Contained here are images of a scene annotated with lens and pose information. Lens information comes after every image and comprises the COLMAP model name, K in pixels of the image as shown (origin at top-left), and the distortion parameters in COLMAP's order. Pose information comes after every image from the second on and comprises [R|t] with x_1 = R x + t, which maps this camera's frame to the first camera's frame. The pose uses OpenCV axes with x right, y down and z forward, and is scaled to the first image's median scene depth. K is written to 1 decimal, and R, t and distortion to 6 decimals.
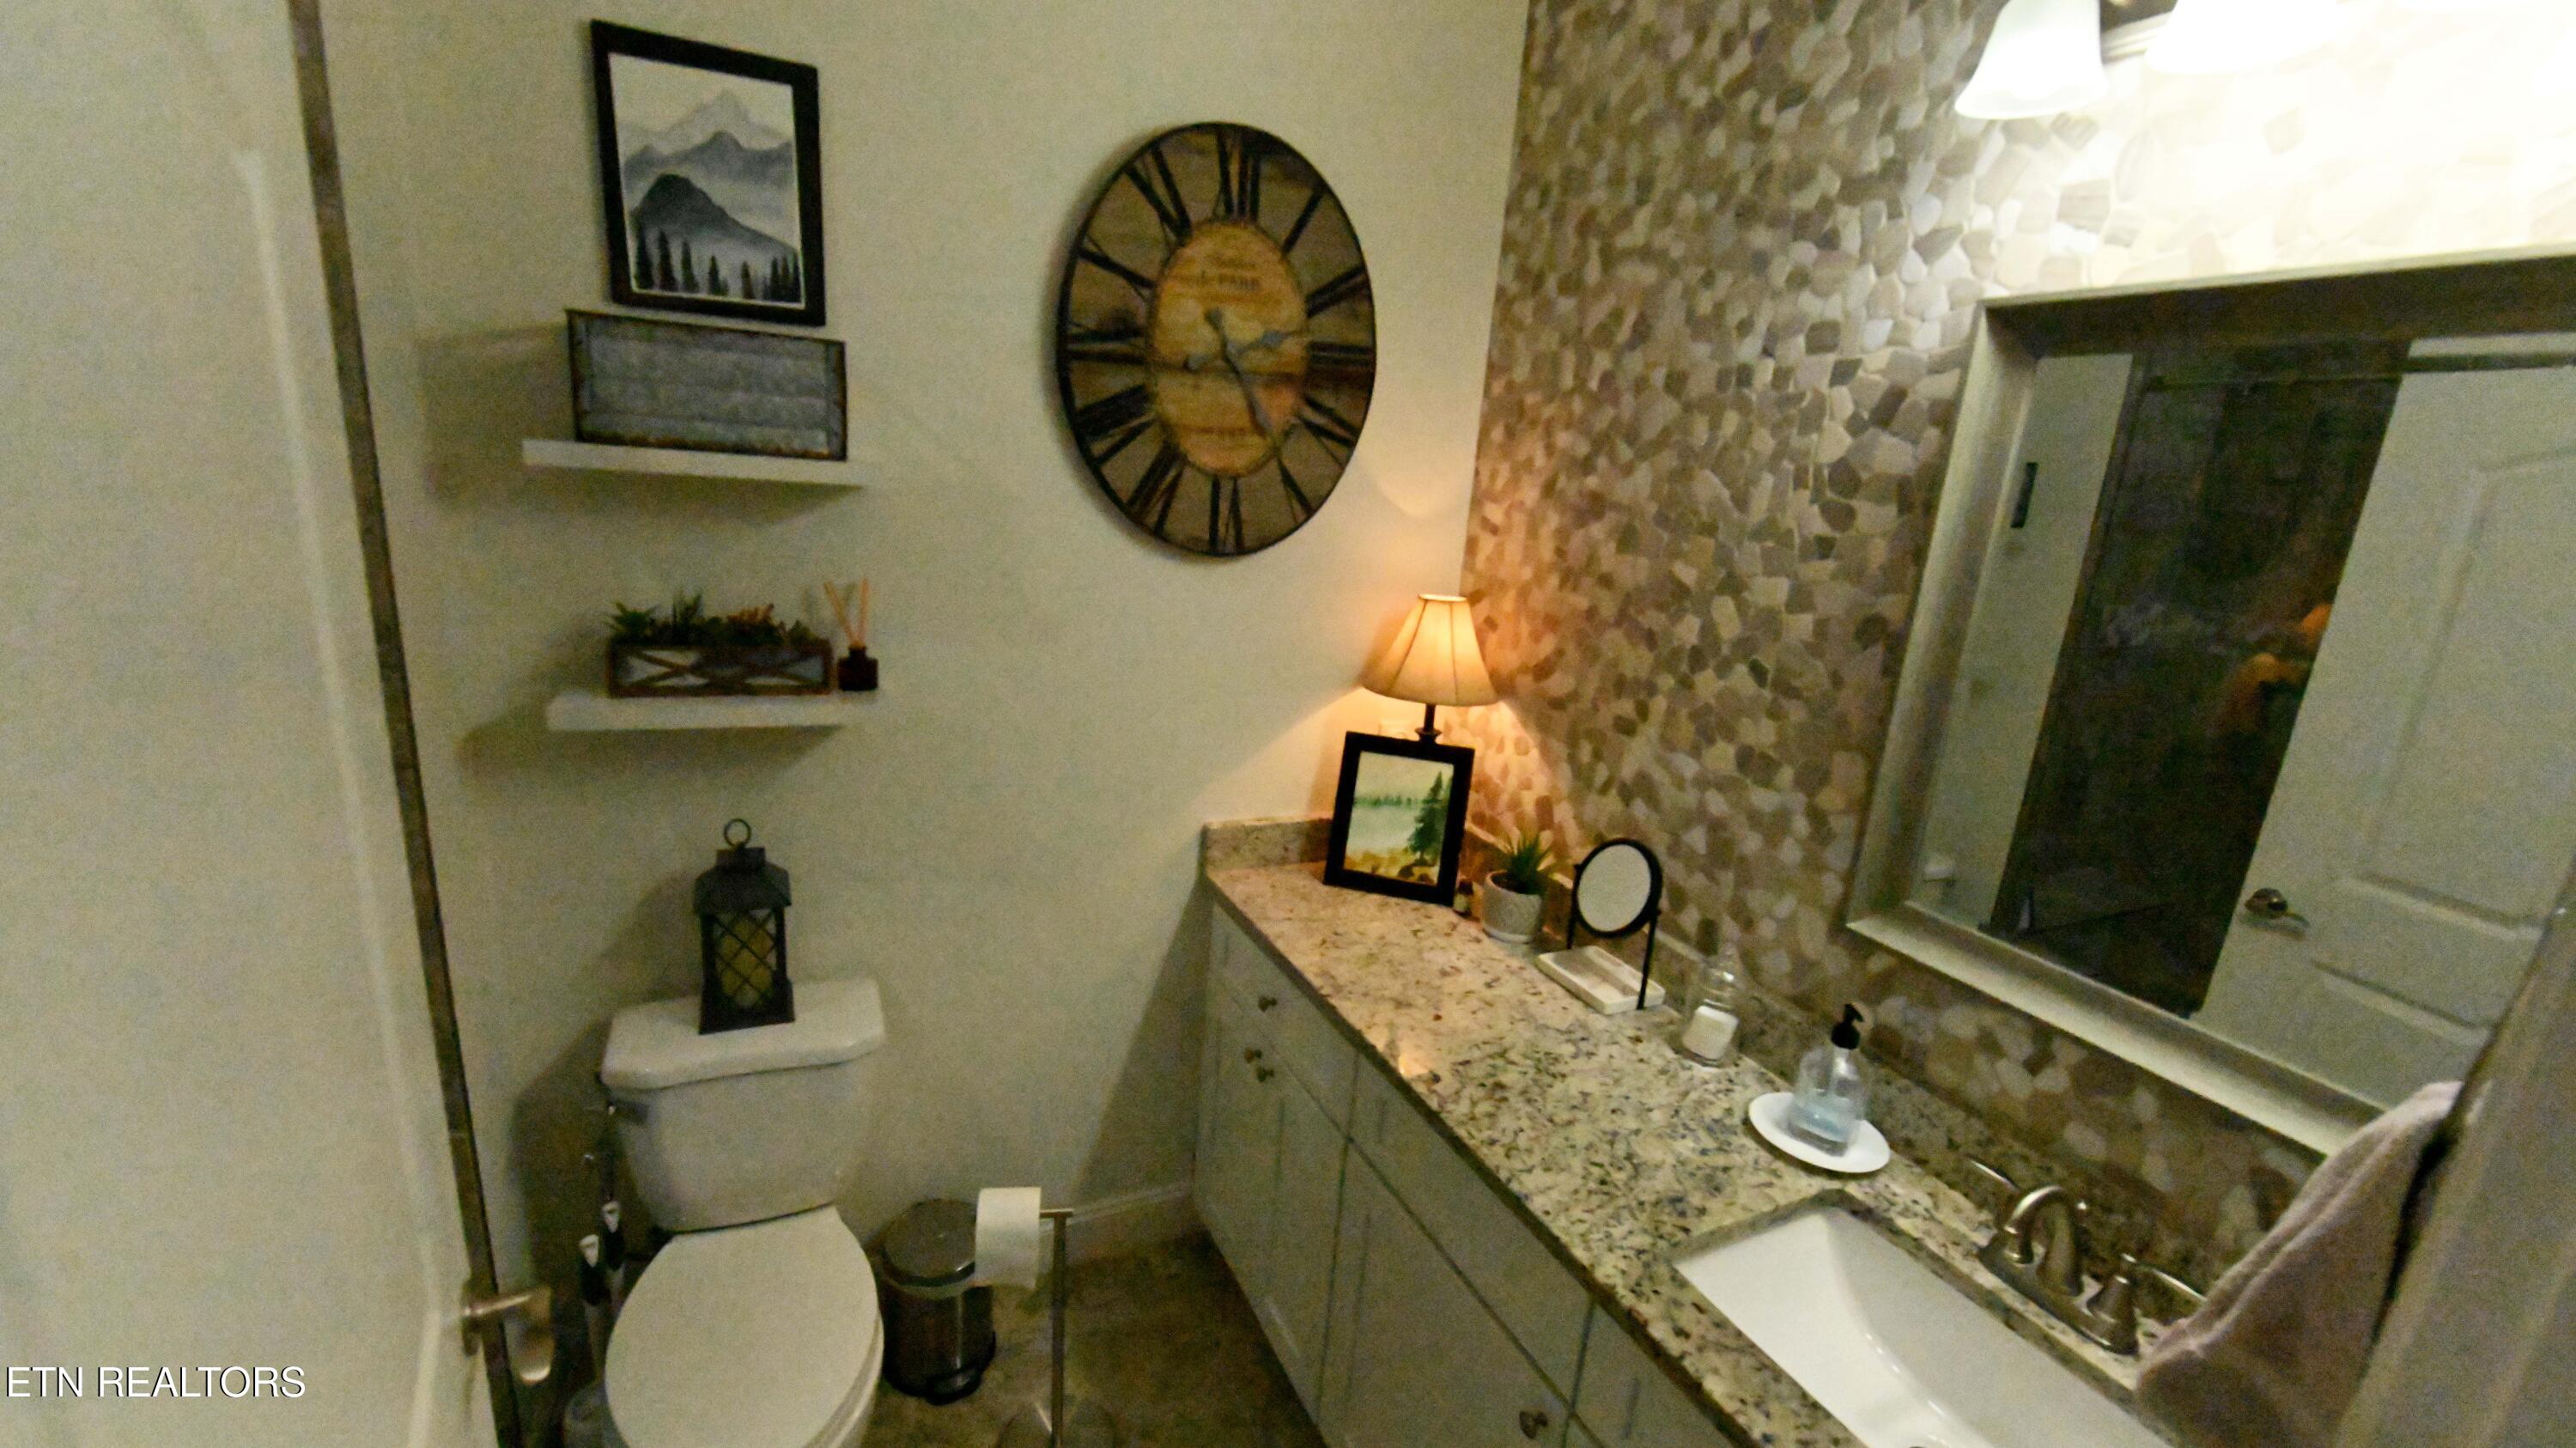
lens RADIAL K [[1022.7, 0, 1282.6], [0, 1022.7, 729.0], [0, 0, 1]] dist [-0.003702, -0.000898]
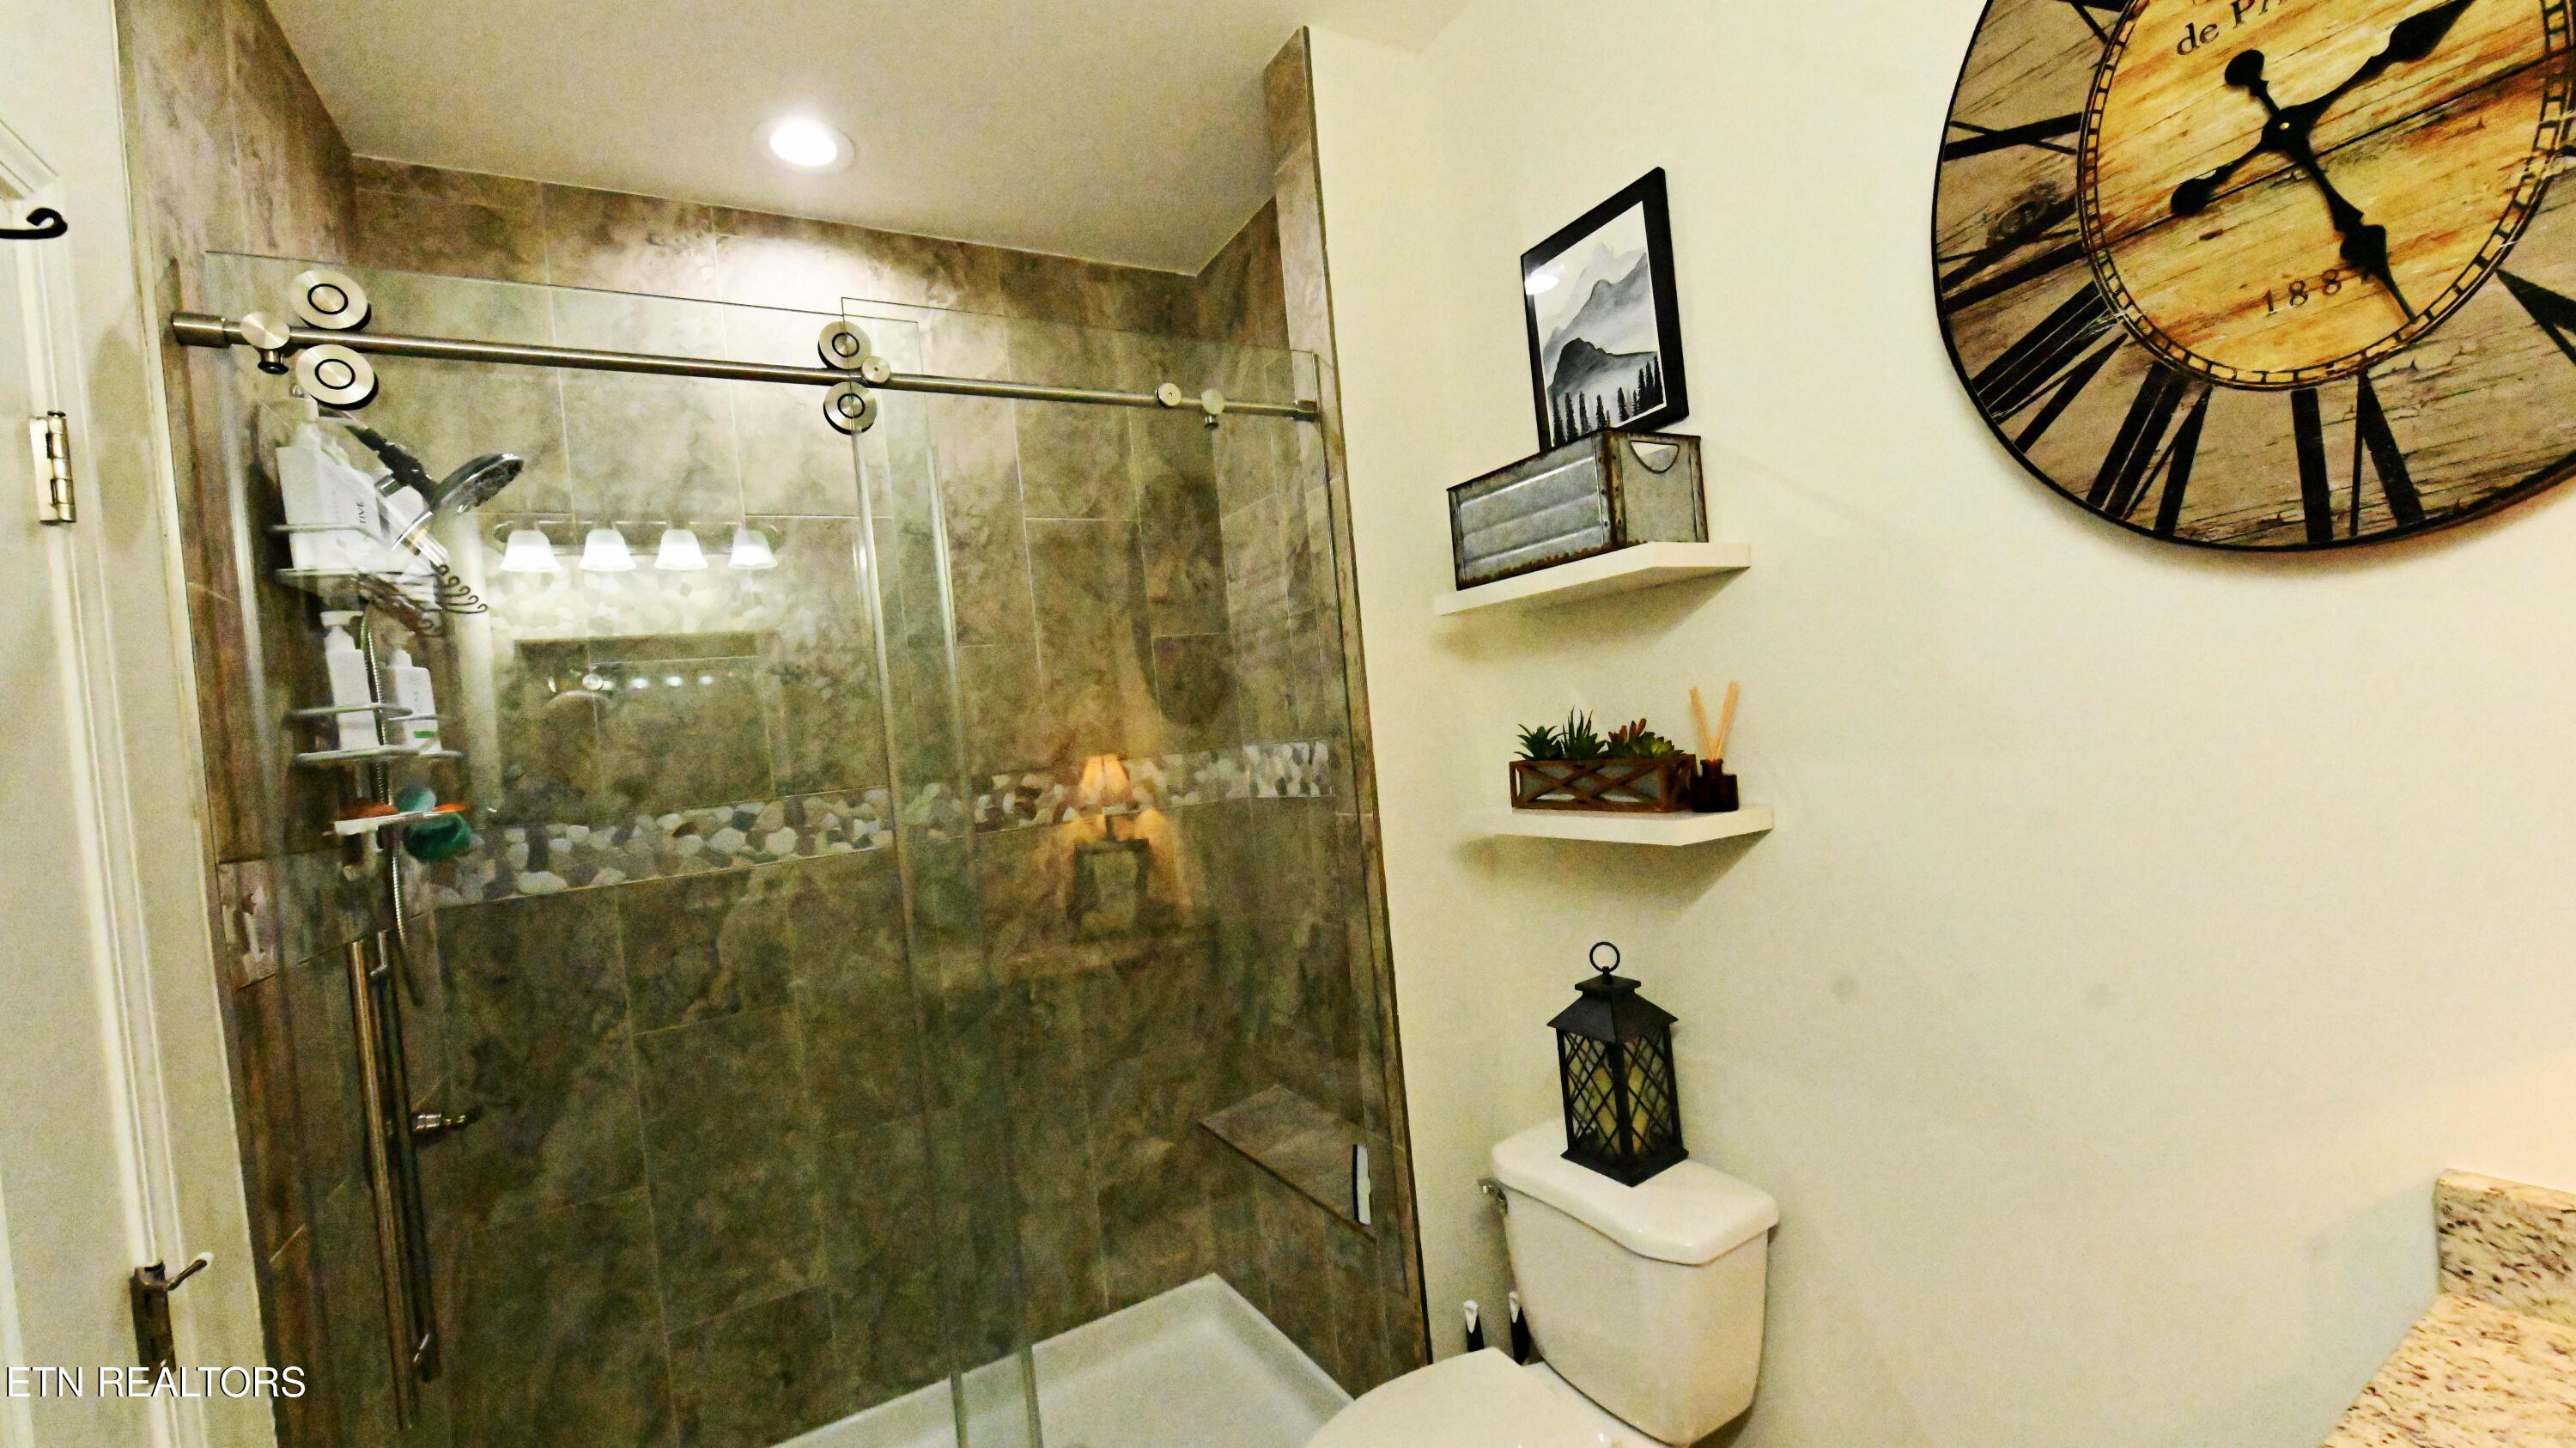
lens RADIAL K [[1022.7, 0, 1282.3], [0, 1022.7, 730.4], [0, 0, 1]] dist [-0.003702, -0.000898]
pose [[0.071430, -0.082126, -0.994059, 0.399760], [-0.134470, 0.986714, -0.091182, 0.019653], [0.988340, 0.140184, 0.059438, 0.593016]]
